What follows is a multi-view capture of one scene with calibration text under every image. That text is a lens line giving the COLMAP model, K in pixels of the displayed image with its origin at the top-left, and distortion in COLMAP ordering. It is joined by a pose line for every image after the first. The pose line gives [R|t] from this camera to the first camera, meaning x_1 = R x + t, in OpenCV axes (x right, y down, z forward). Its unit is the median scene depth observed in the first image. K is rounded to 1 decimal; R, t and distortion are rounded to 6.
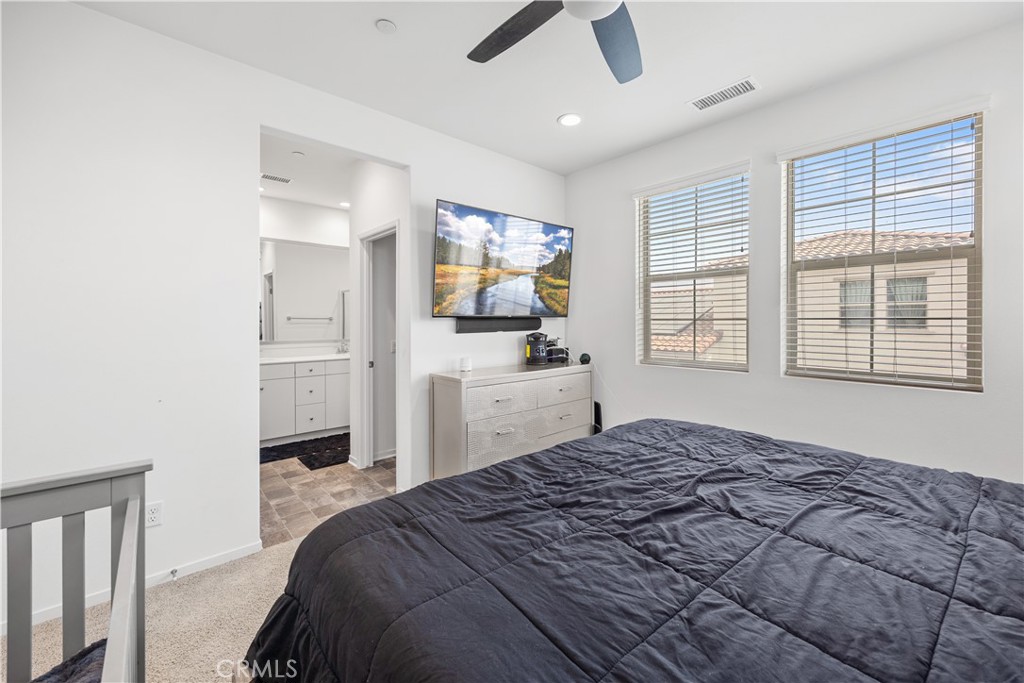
lens RADIAL K [[409.4, 0, 512.7], [0, 409.4, 320.1], [0, 0, 1]] dist [-0.000207, -0.000074]
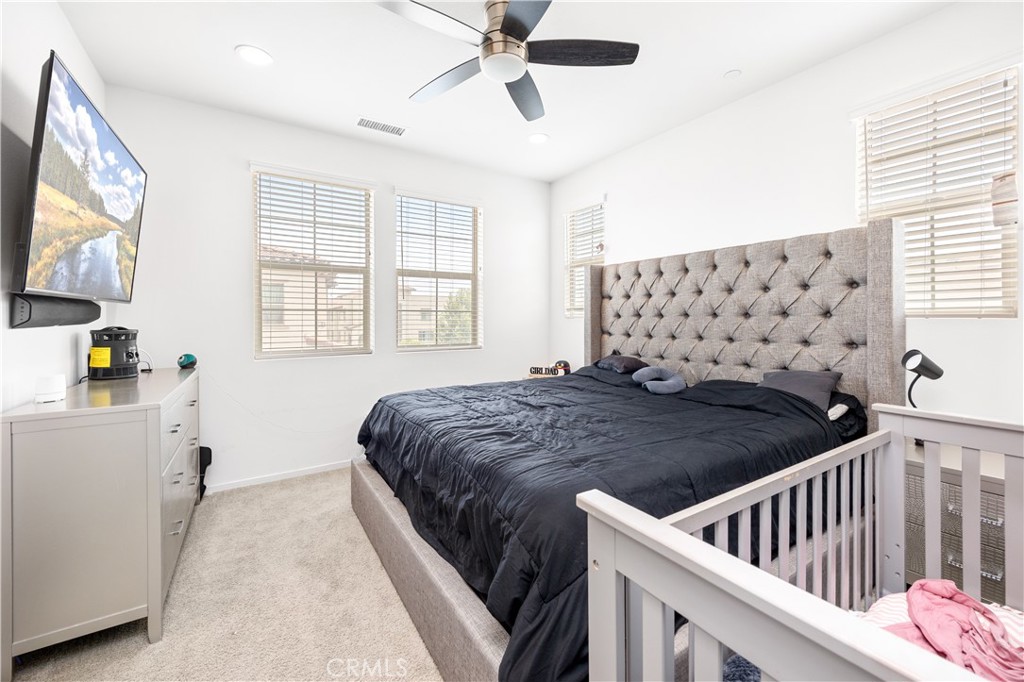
lens RADIAL K [[409.4, 0, 512.7], [0, 409.4, 319.6], [0, 0, 1]] dist [-0.000207, -0.000074]
pose [[0.152303, 0.000444, 0.988334, -0.536318], [0.002795, 0.999996, -0.000880, 0.025815], [-0.988330, 0.002896, 0.152301, 0.360100]]
